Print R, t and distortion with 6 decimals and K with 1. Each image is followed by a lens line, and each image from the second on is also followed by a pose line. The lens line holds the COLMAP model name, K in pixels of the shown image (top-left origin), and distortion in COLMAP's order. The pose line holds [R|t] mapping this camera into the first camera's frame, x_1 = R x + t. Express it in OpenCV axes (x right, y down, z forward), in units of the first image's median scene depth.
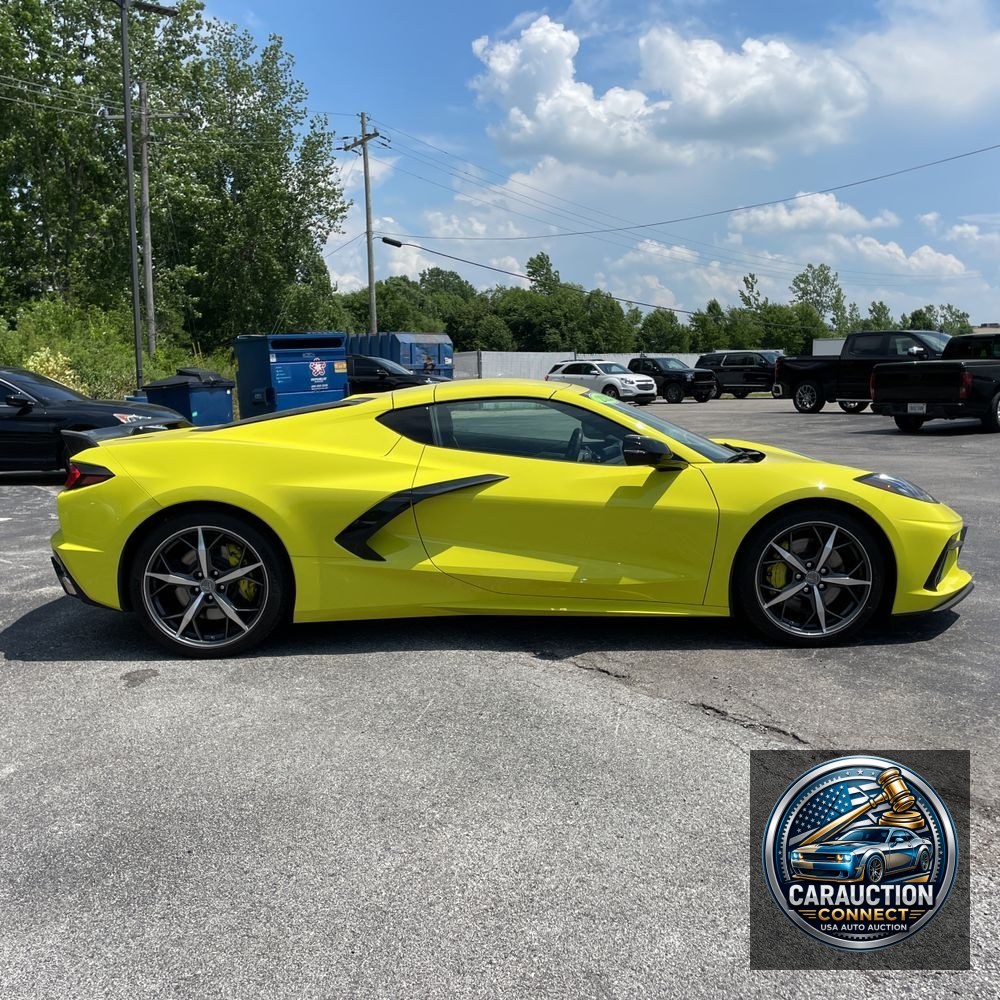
lens RADIAL K [[983.1, 0, 477.8], [0, 983.1, 568.2], [0, 0, 1]] dist [0.013062, 0.007285]
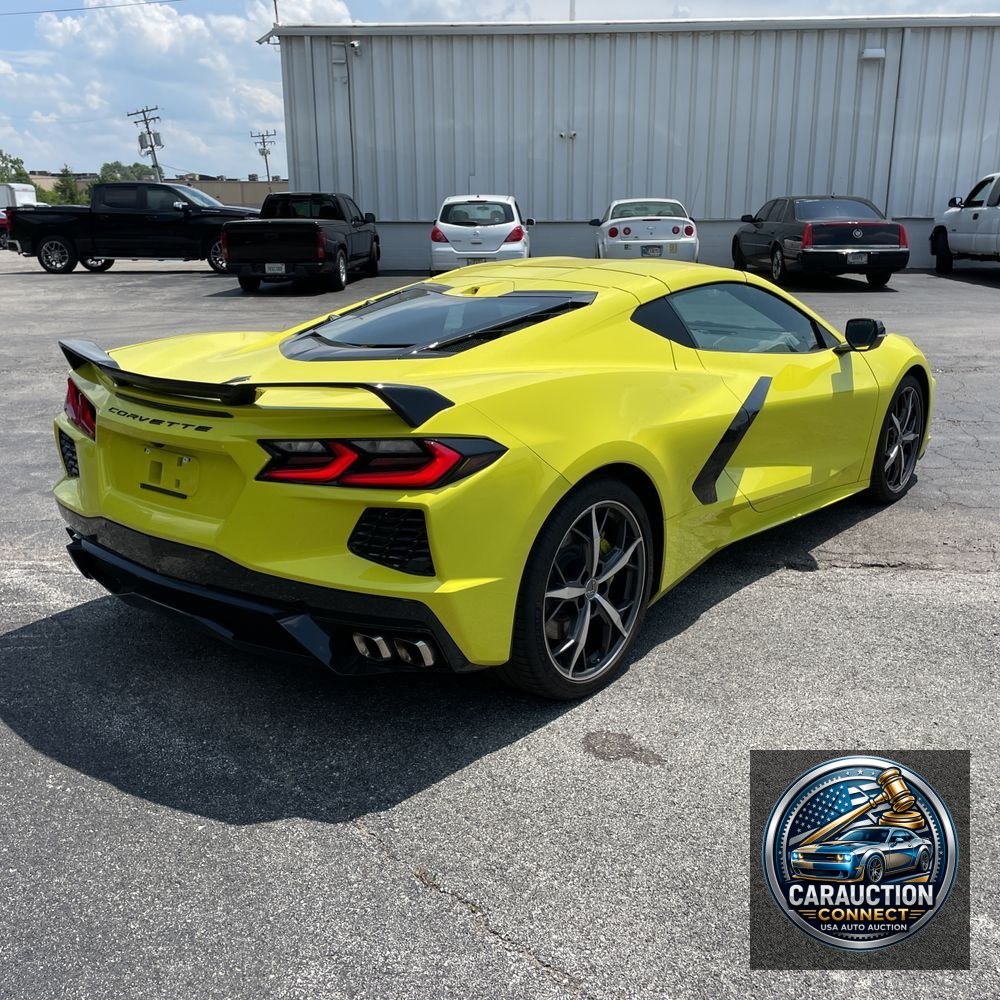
lens RADIAL K [[1001.2, 0, 500.1], [0, 1001.2, 500.9], [0, 0, 1]] dist [0.080437, -0.095111]
pose [[0.604321, -0.203432, 0.770332, -0.079297], [0.146351, 0.978746, 0.143660, -0.014238], [-0.783184, 0.025922, 0.621249, 0.060343]]
